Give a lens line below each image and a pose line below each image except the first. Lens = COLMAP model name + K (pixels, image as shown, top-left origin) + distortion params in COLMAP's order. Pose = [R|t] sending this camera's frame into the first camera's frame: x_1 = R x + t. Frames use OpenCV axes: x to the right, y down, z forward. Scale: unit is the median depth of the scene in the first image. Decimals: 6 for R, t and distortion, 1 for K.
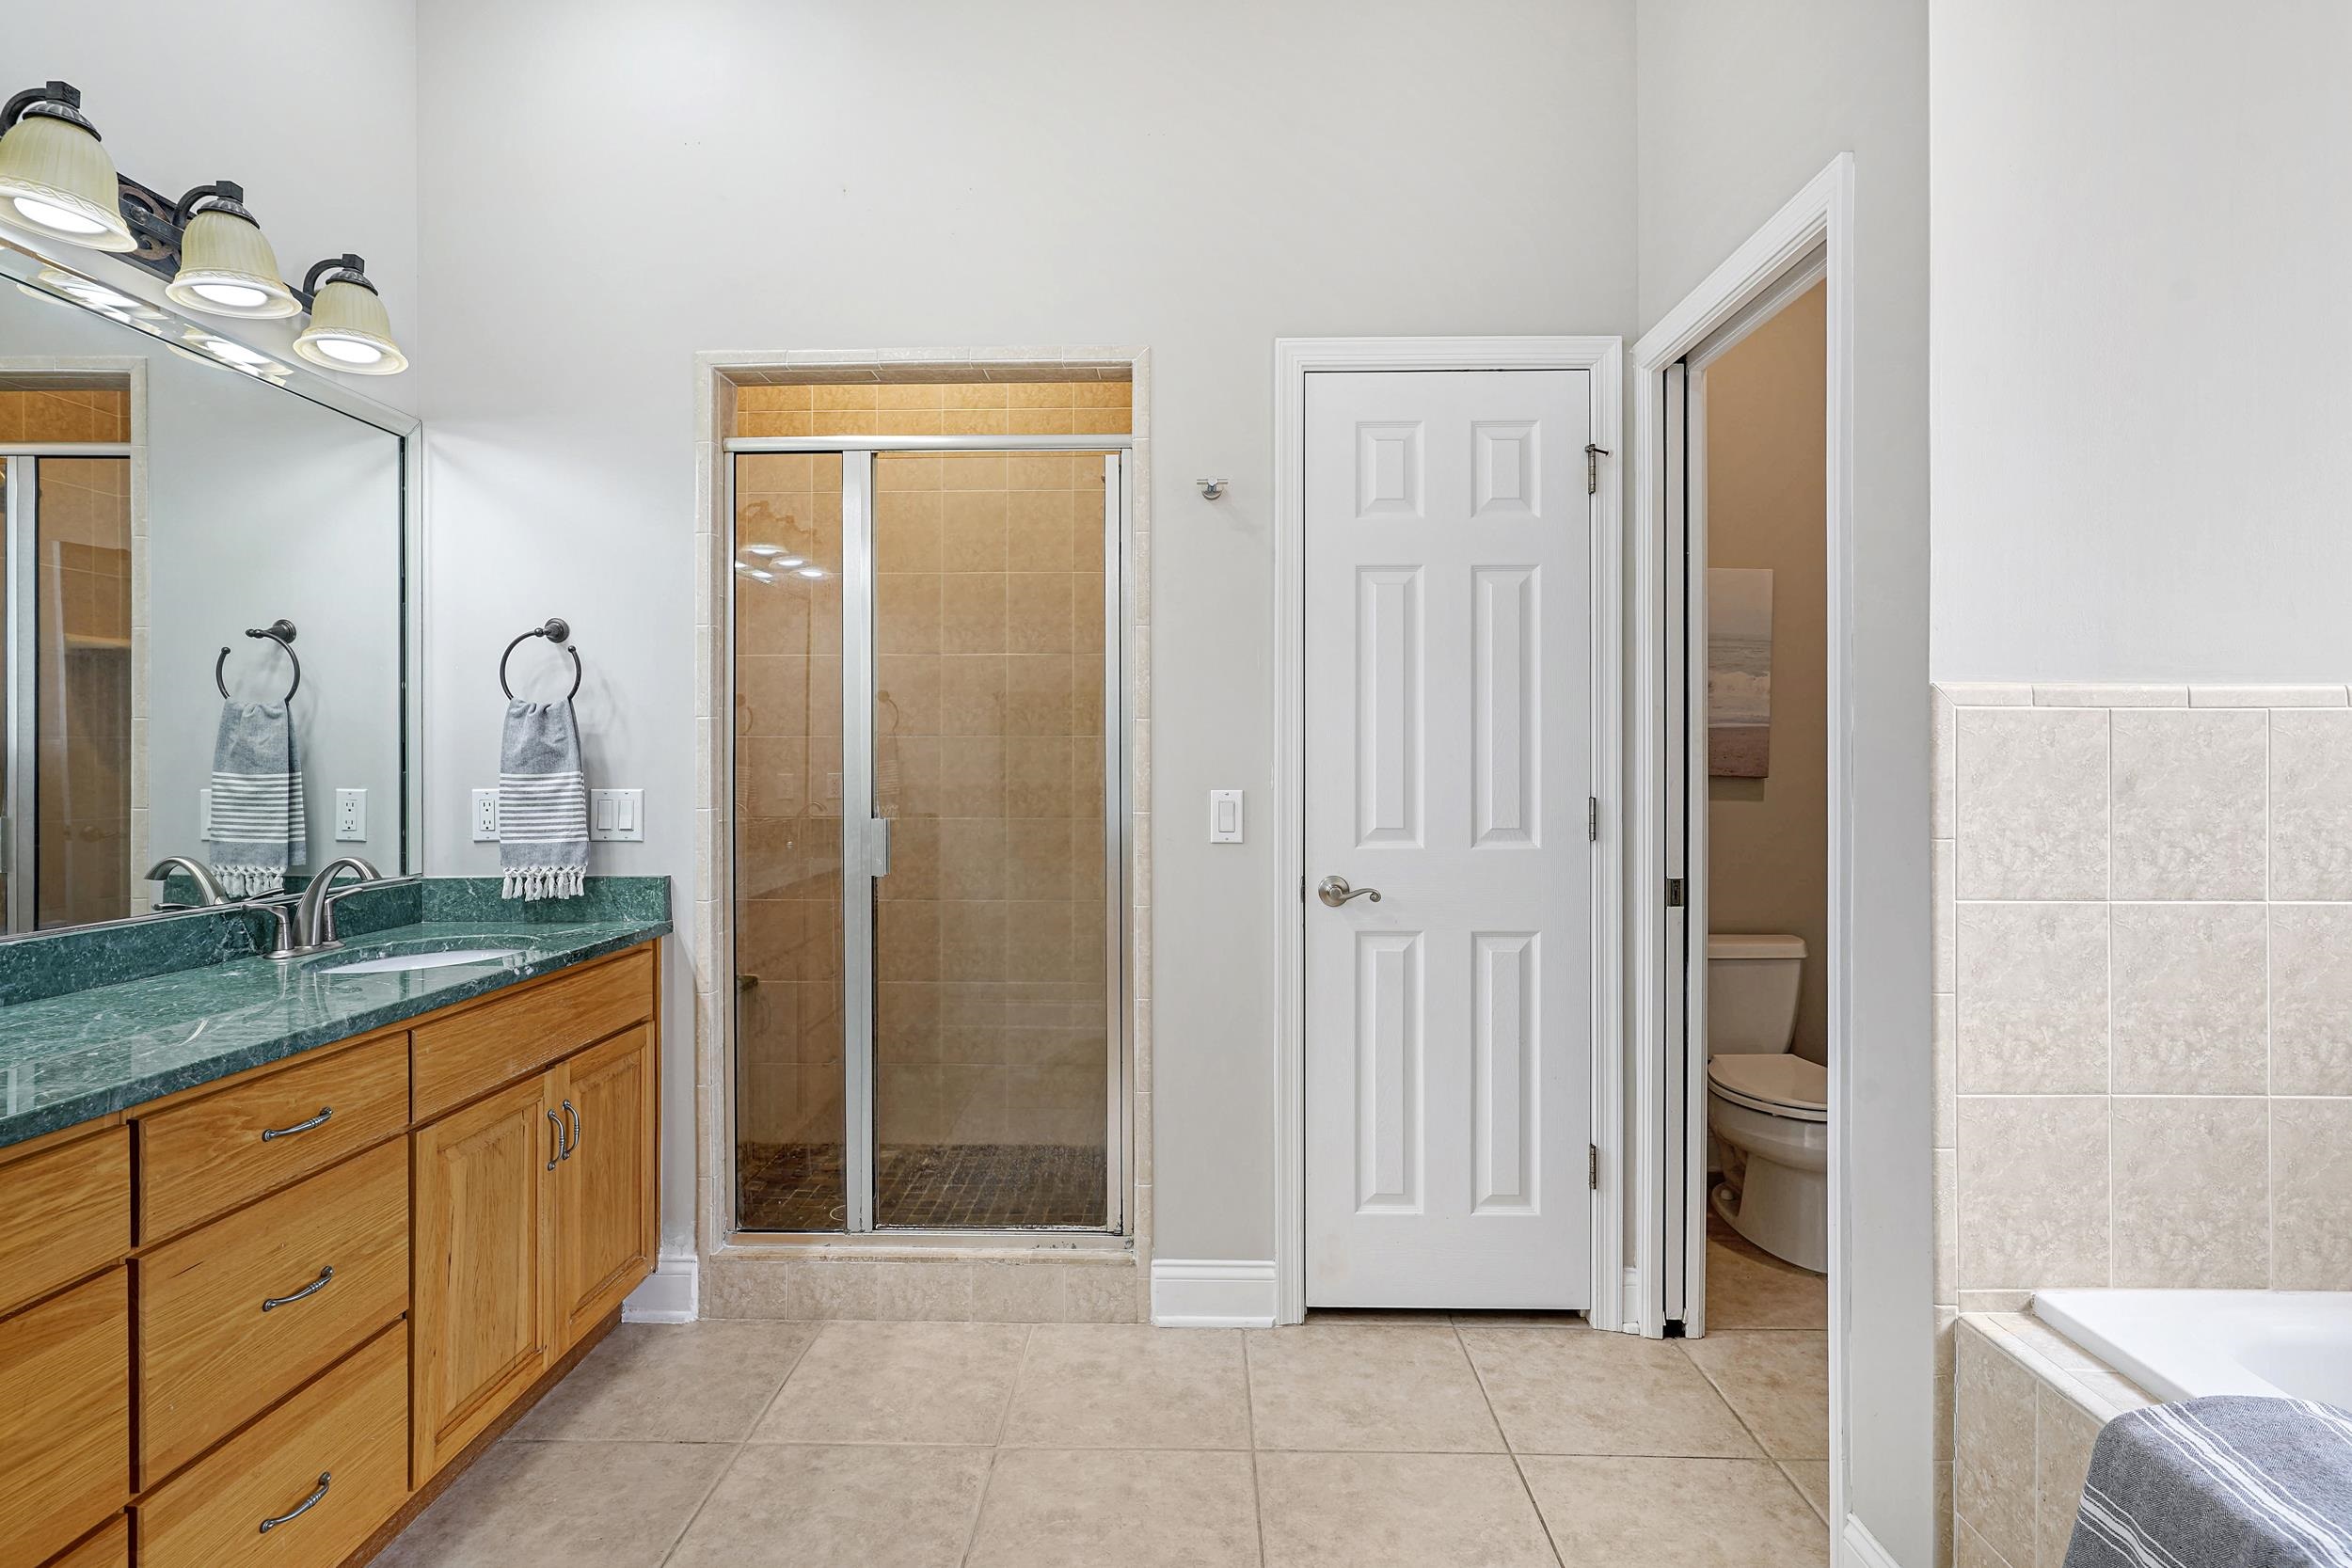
lens RADIAL K [[1137.2, 0, 1177.4], [0, 1137.2, 769.0], [0, 0, 1]] dist [-0.004938, 0.003352]
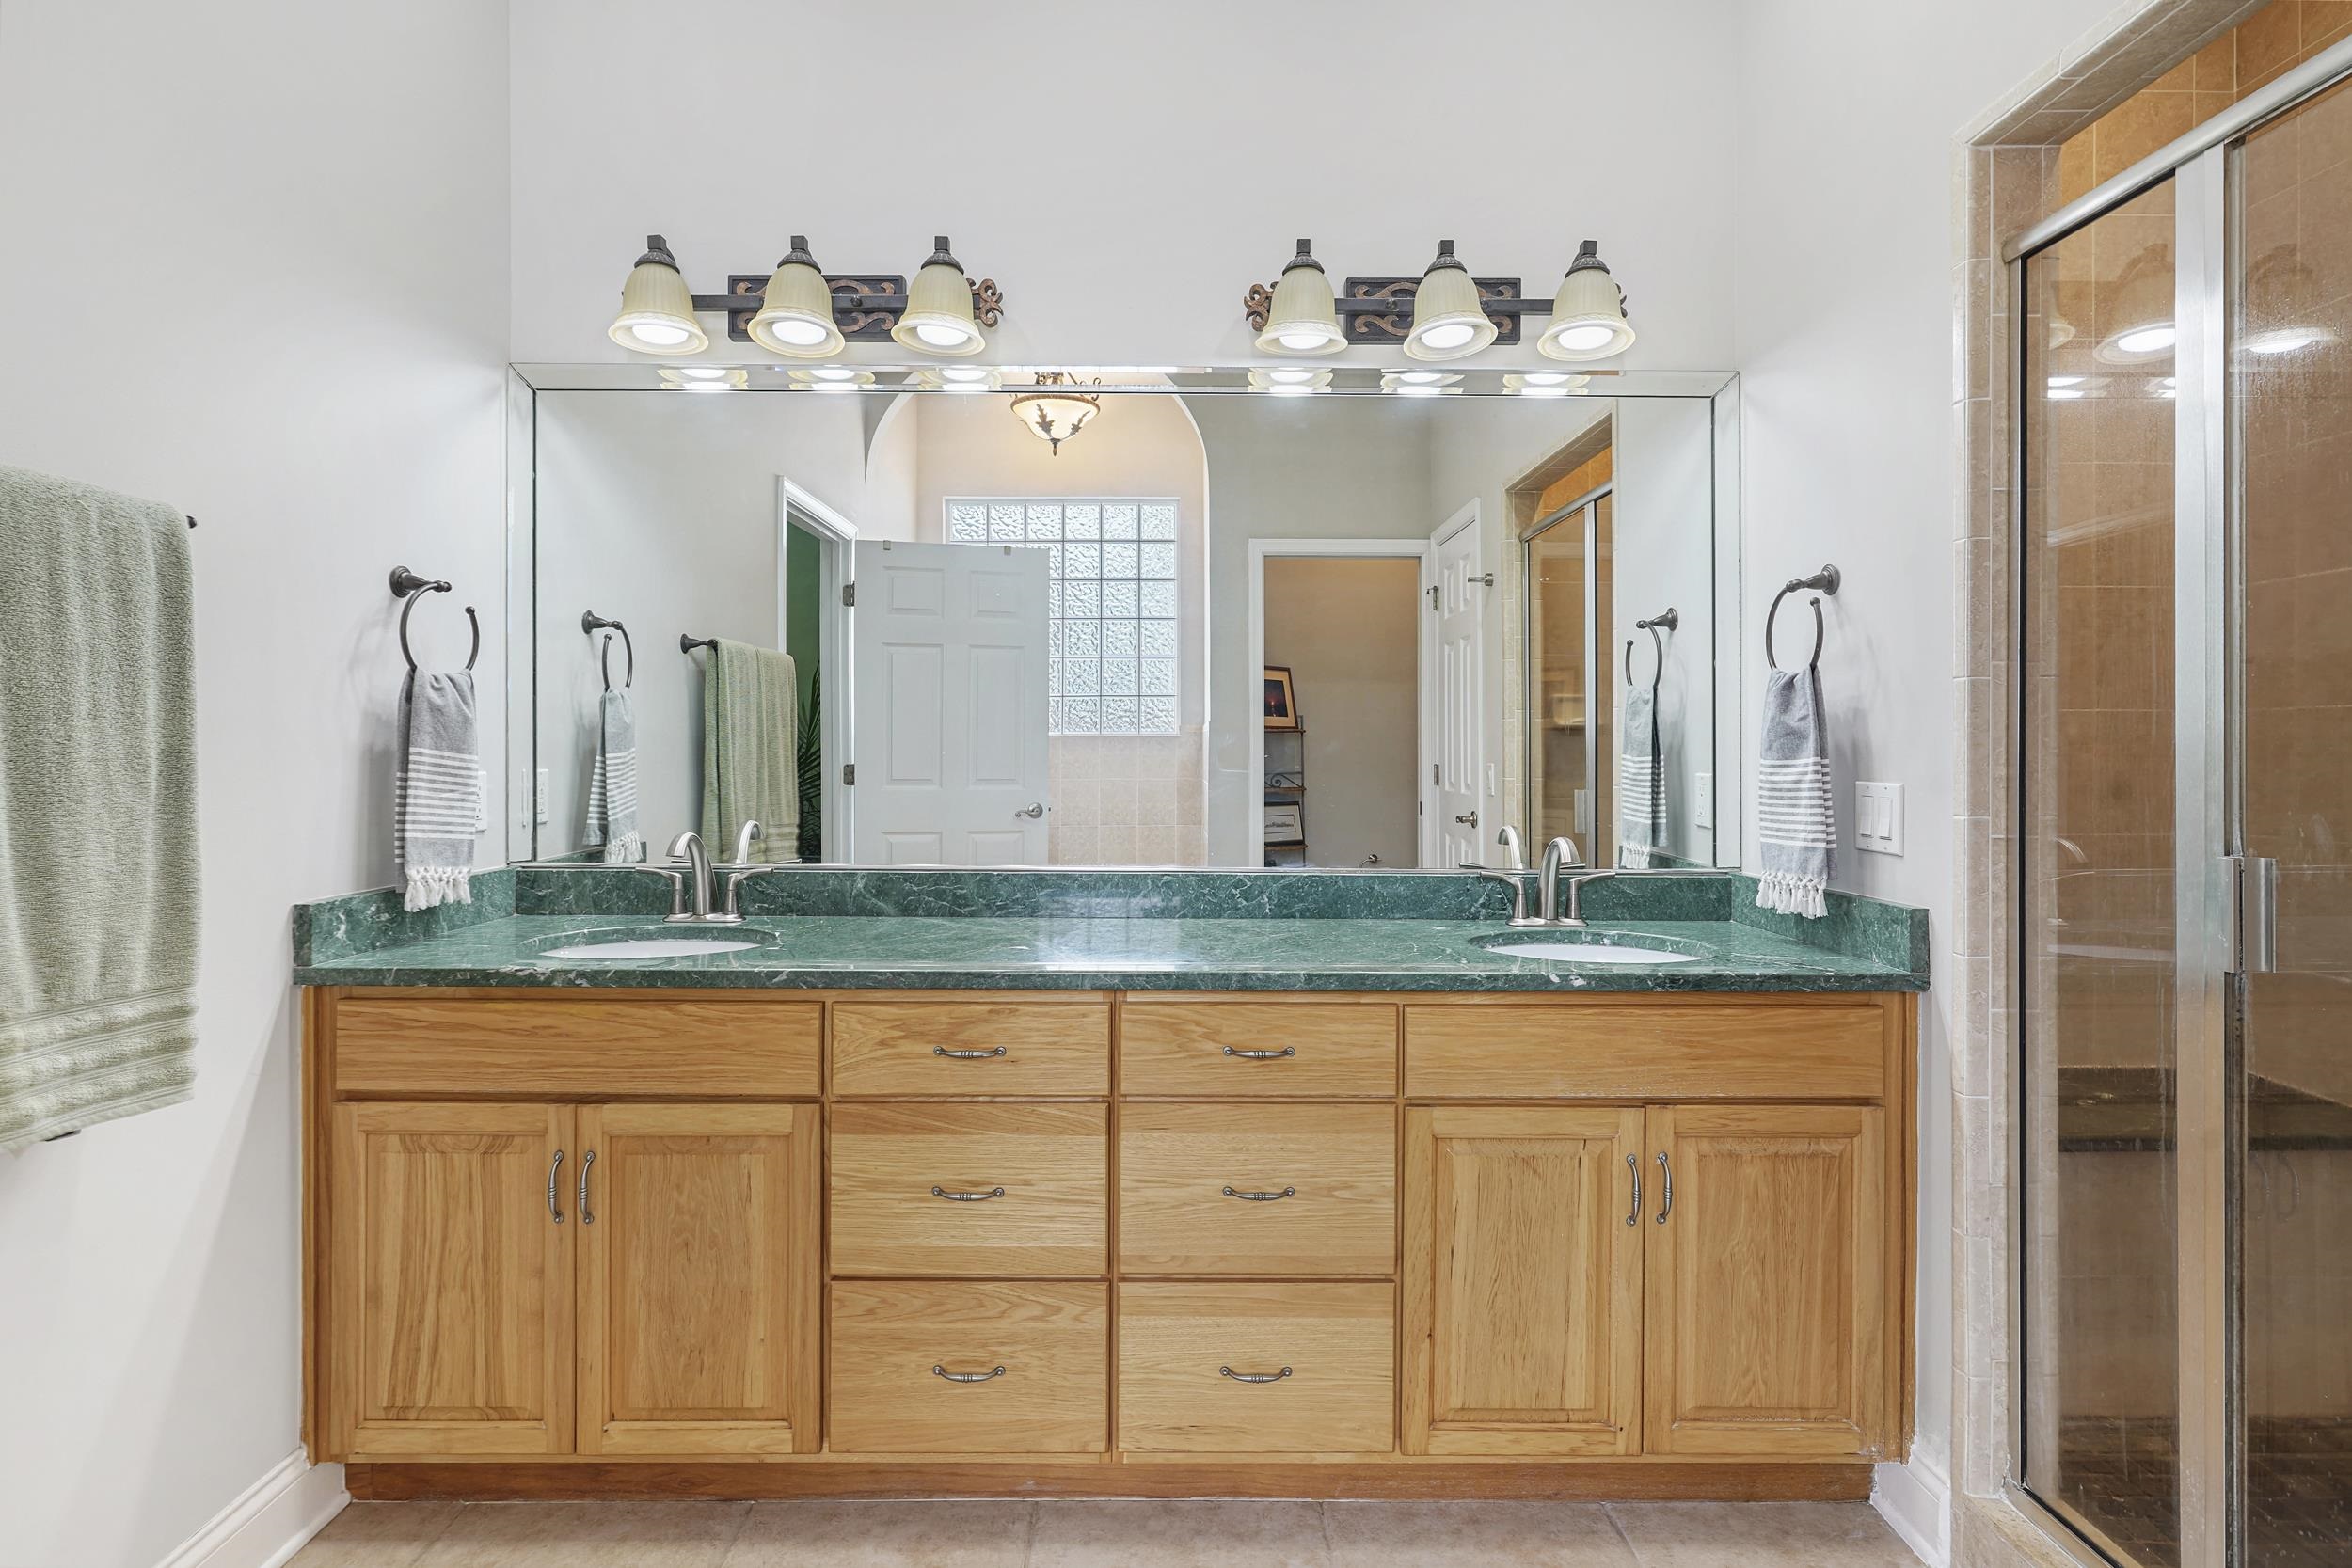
lens RADIAL K [[1137.2, 0, 1182.6], [0, 1137.2, 751.9], [0, 0, 1]] dist [-0.004938, 0.003352]
pose [[0.023985, 0.005901, -0.999695, 0.272640], [-0.009191, 0.999942, 0.005681, -0.002656], [0.999670, 0.009052, 0.024038, 0.608240]]
